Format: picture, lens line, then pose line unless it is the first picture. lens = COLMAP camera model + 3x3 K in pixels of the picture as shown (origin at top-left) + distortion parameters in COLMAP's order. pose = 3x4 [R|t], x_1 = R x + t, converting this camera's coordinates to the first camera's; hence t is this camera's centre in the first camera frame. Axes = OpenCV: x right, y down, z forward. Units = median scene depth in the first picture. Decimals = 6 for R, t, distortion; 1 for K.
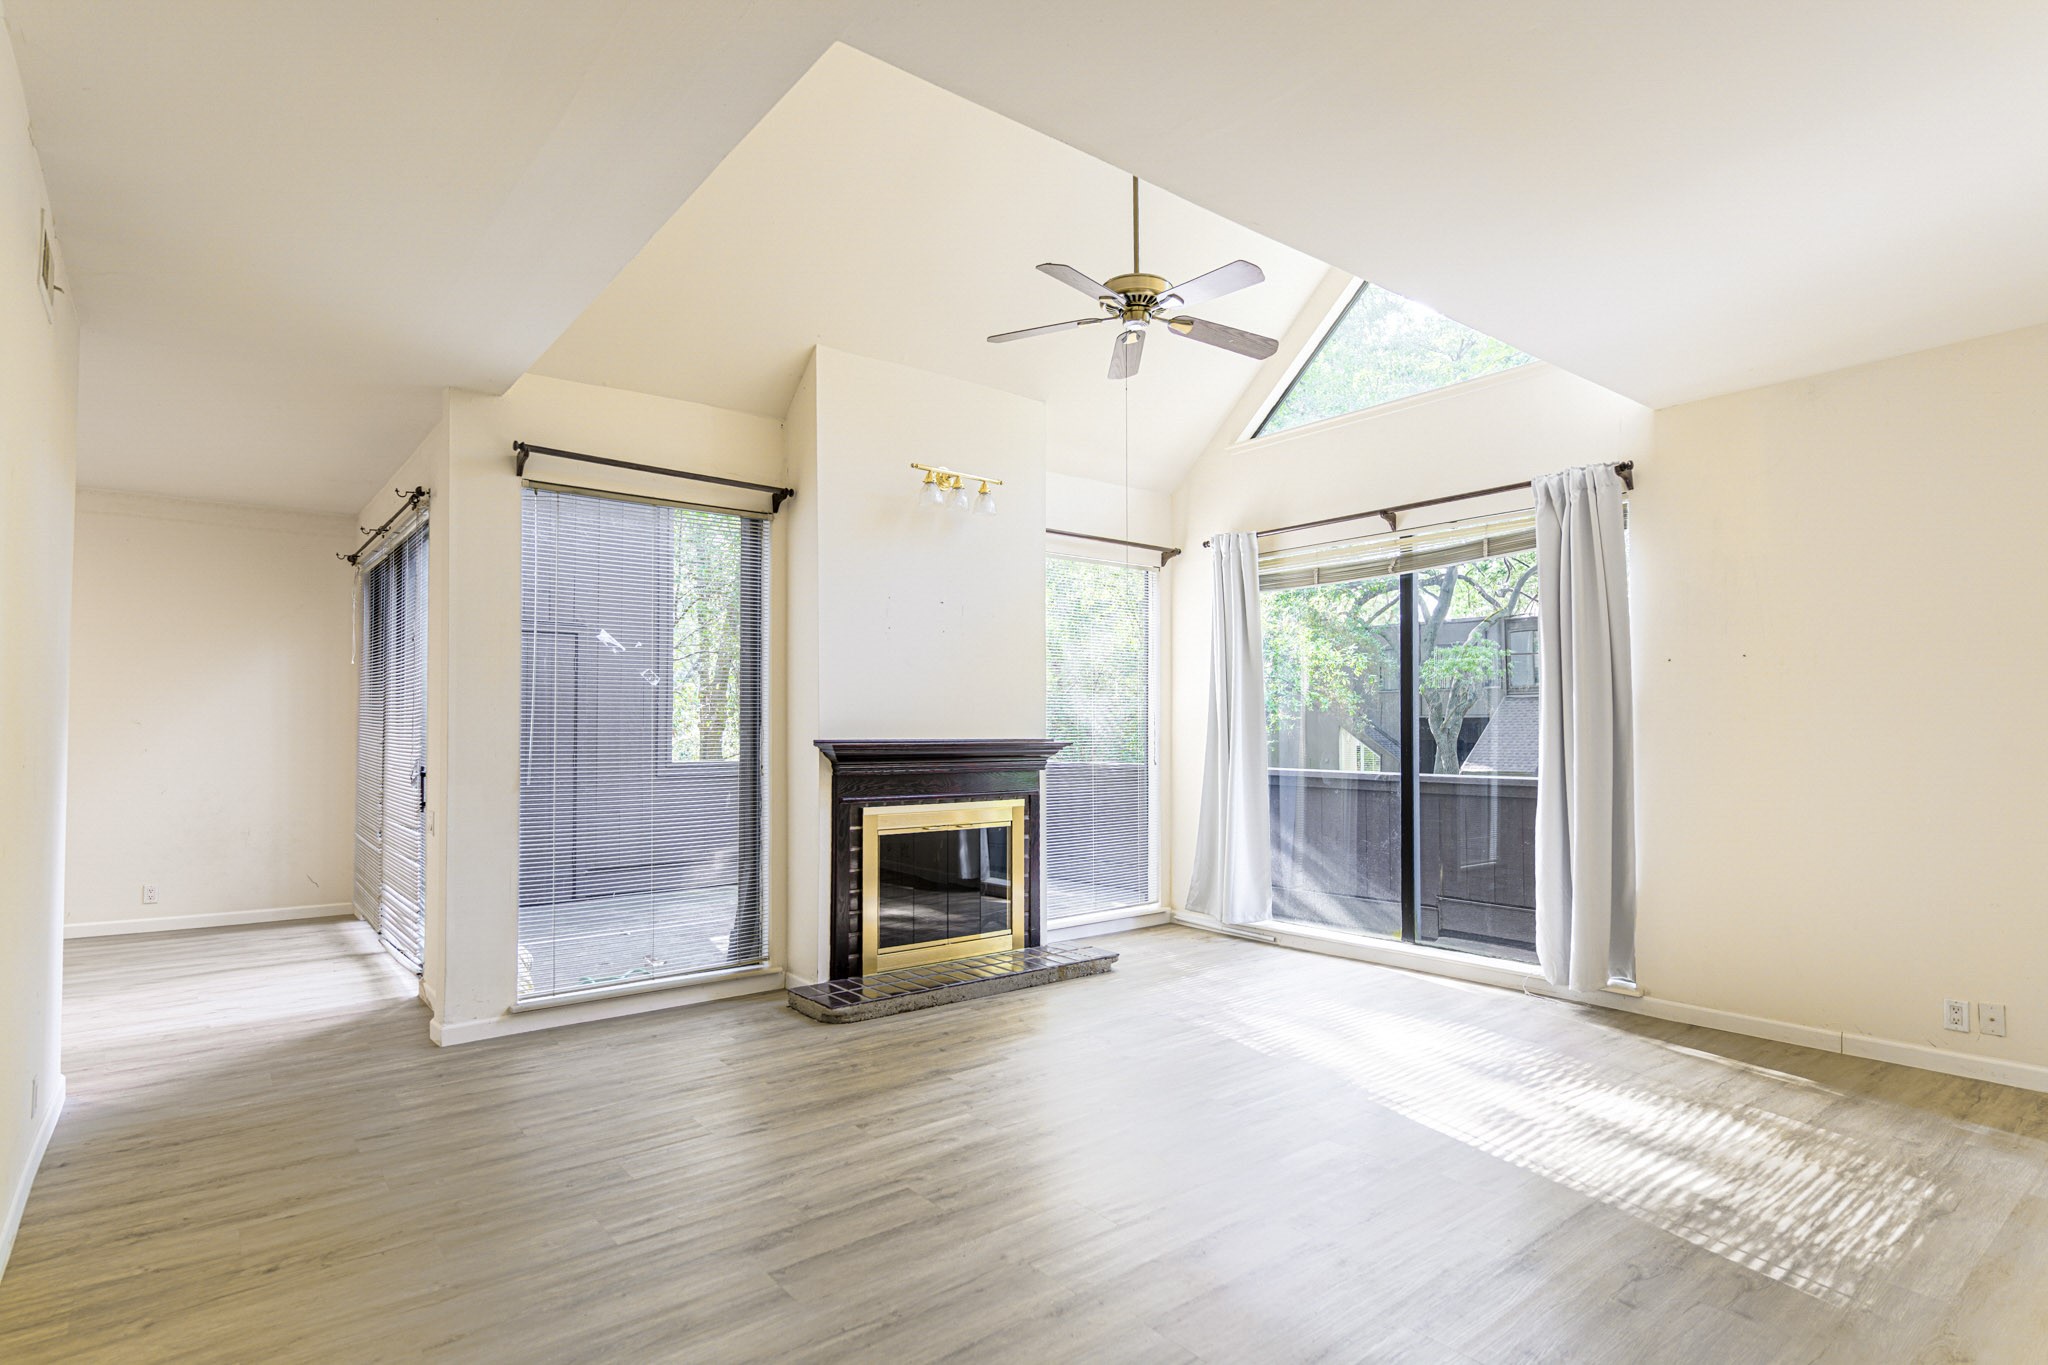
lens RADIAL K [[1083.2, 0, 976.6], [0, 1083.2, 708.5], [0, 0, 1]] dist [-0.004787, -0.000386]
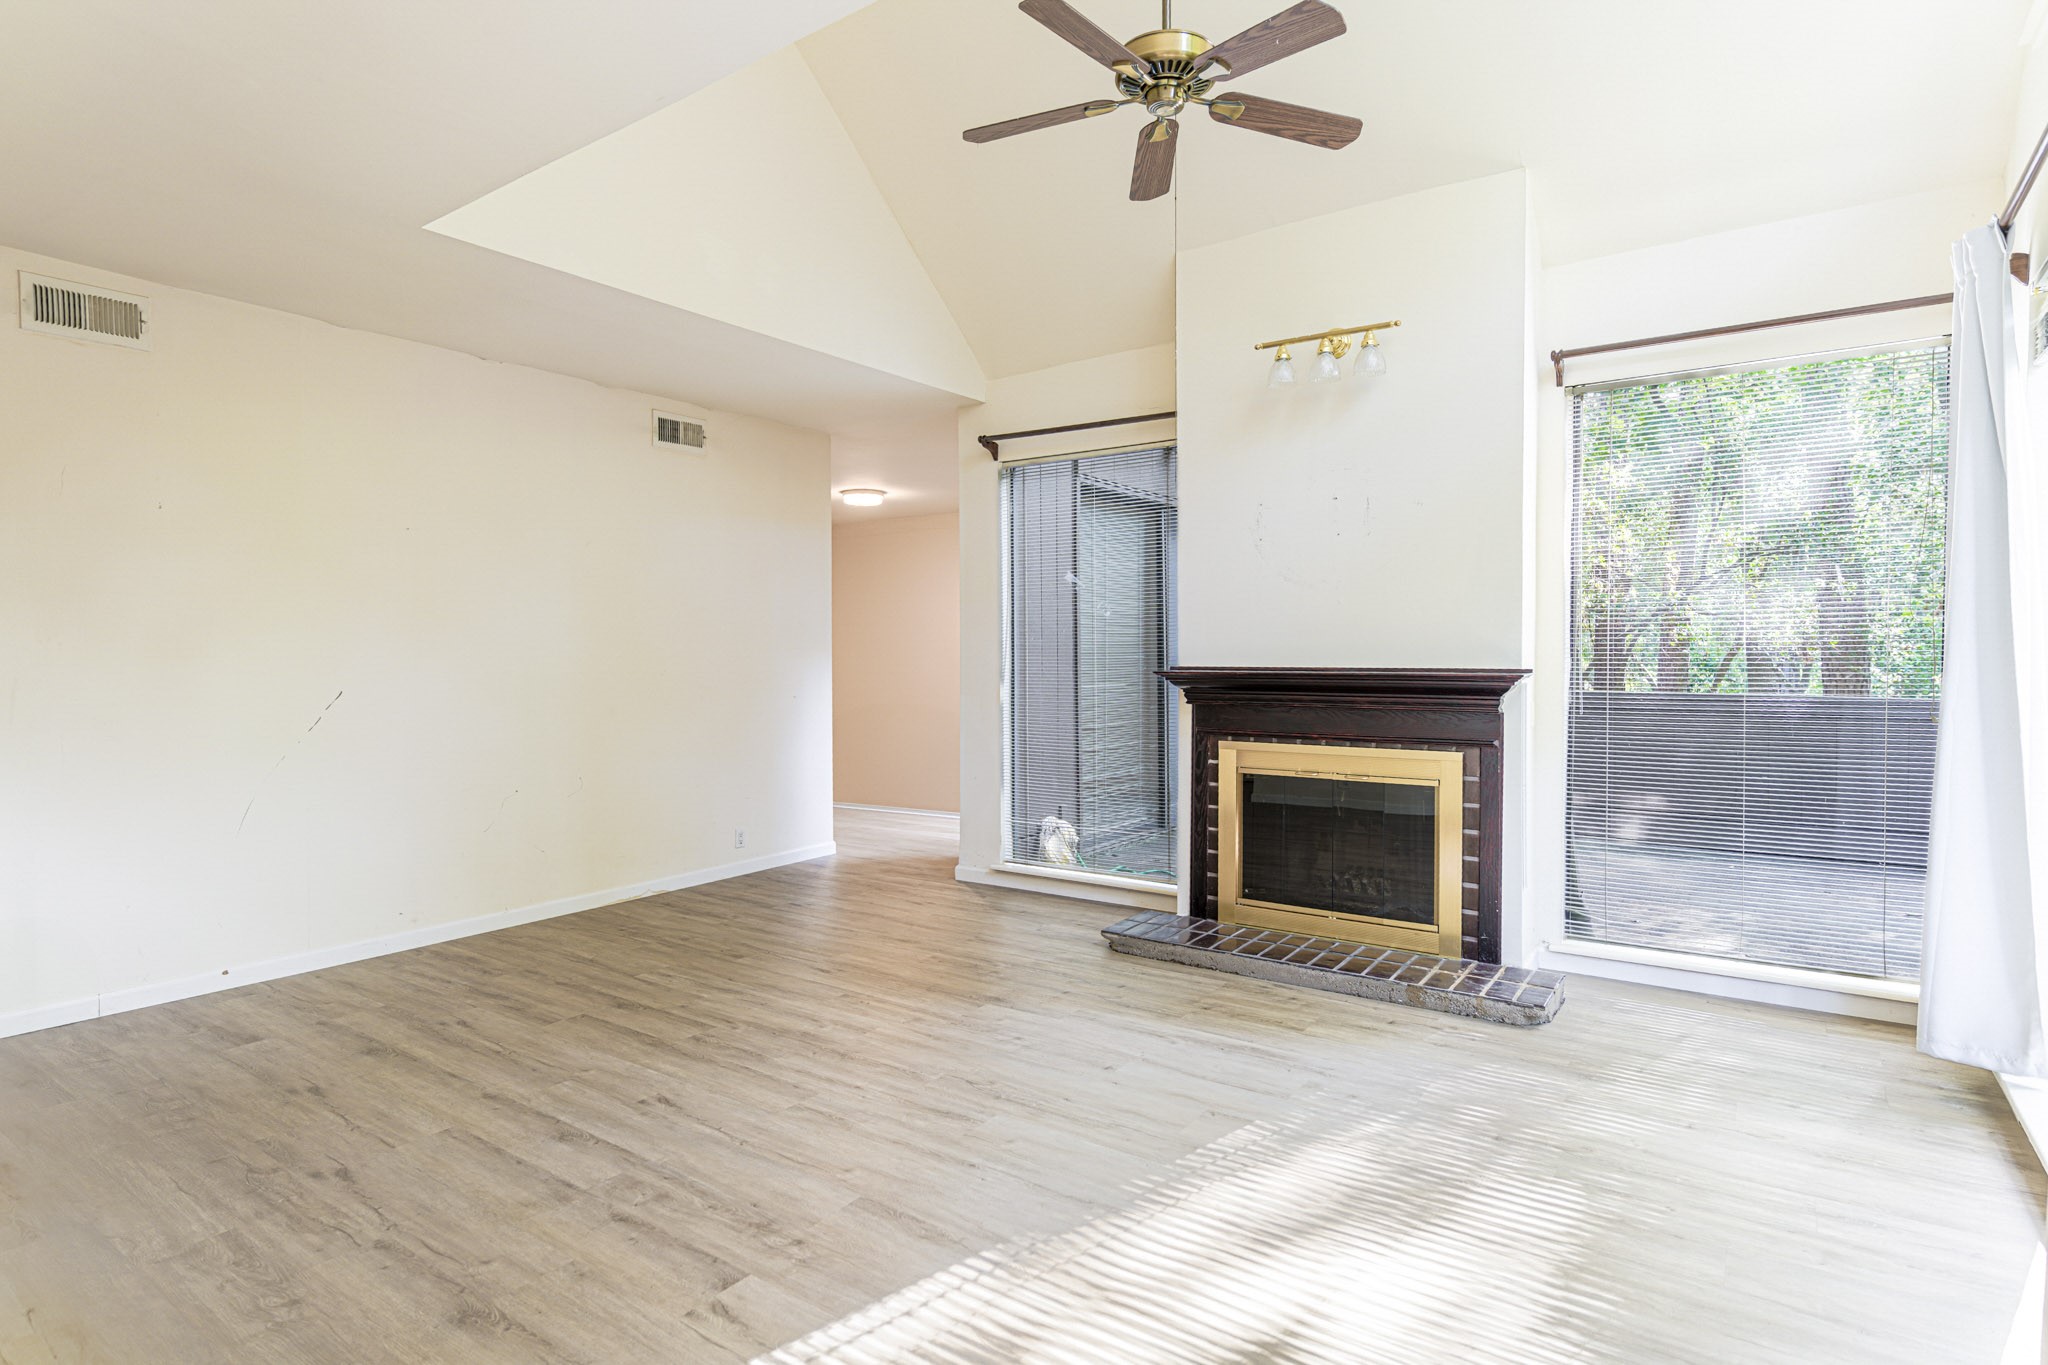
lens RADIAL K [[1004.8, 0, 1000.7], [0, 1004.8, 675.7], [0, 0, 1]] dist [-0.004275, 0.000229]
pose [[0.282925, 0.020931, -0.958914, 0.655418], [0.027467, 0.999175, 0.029914, 0.005656], [0.958749, -0.034802, 0.282117, 0.577303]]
